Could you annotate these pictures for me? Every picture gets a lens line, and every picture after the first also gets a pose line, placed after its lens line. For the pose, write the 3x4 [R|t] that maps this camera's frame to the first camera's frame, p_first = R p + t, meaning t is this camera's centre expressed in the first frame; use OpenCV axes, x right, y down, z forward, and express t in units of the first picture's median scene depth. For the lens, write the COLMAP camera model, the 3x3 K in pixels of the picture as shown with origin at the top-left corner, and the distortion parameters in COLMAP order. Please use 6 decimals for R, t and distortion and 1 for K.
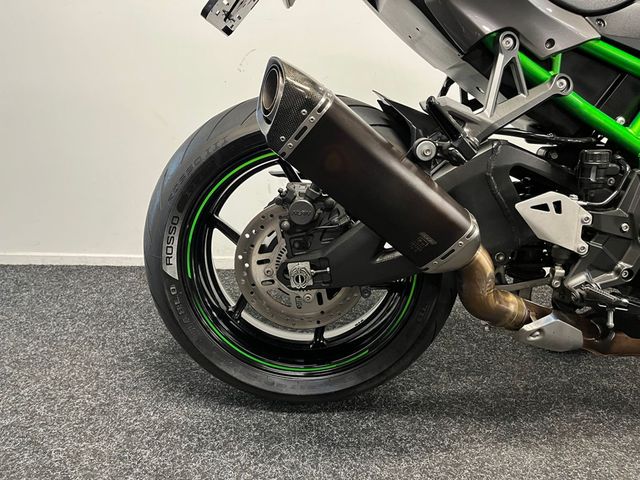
lens RADIAL K [[484.5, 0, 320.7], [0, 484.5, 237.3], [0, 0, 1]] dist [0.078943, -0.105701]
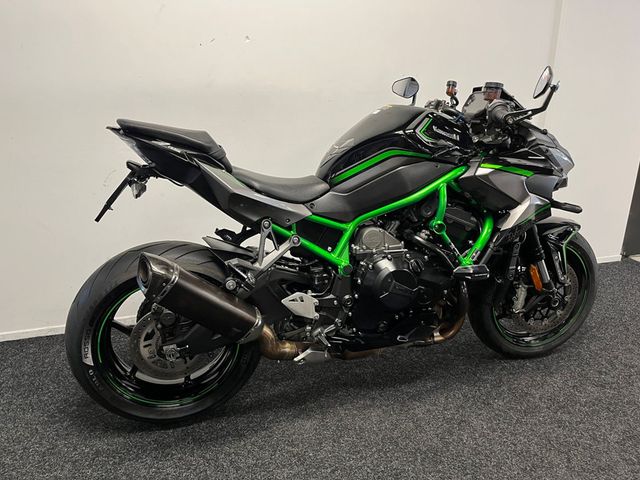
lens RADIAL K [[484.5, 0, 320.7], [0, 484.5, 237.3], [0, 0, 1]] dist [0.078943, -0.105701]
pose [[0.957414, -0.116469, 0.264184, 0.054983], [0.108540, 0.993097, 0.044469, -0.347620], [-0.267539, -0.013901, 0.963447, -0.826711]]
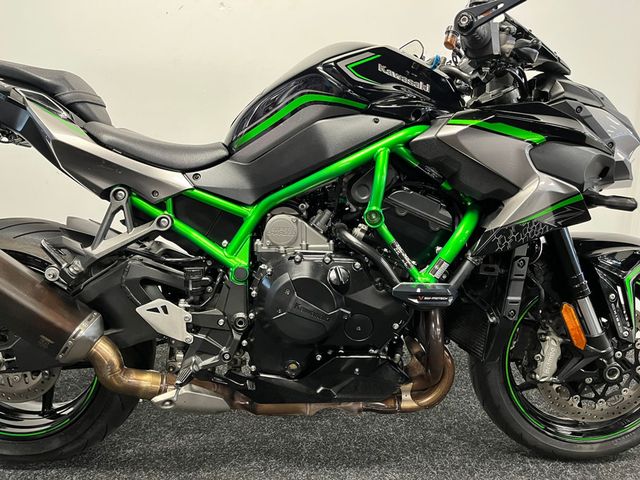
lens RADIAL K [[481.8, 0, 320.0], [0, 481.8, 240.0], [0, 0, 1]] dist [0.088483, -0.118881]
pose [[0.999572, -0.023415, 0.017521, 0.792292], [0.024777, 0.996319, -0.082062, -0.117995], [-0.015535, 0.082461, 0.996473, -0.335583]]
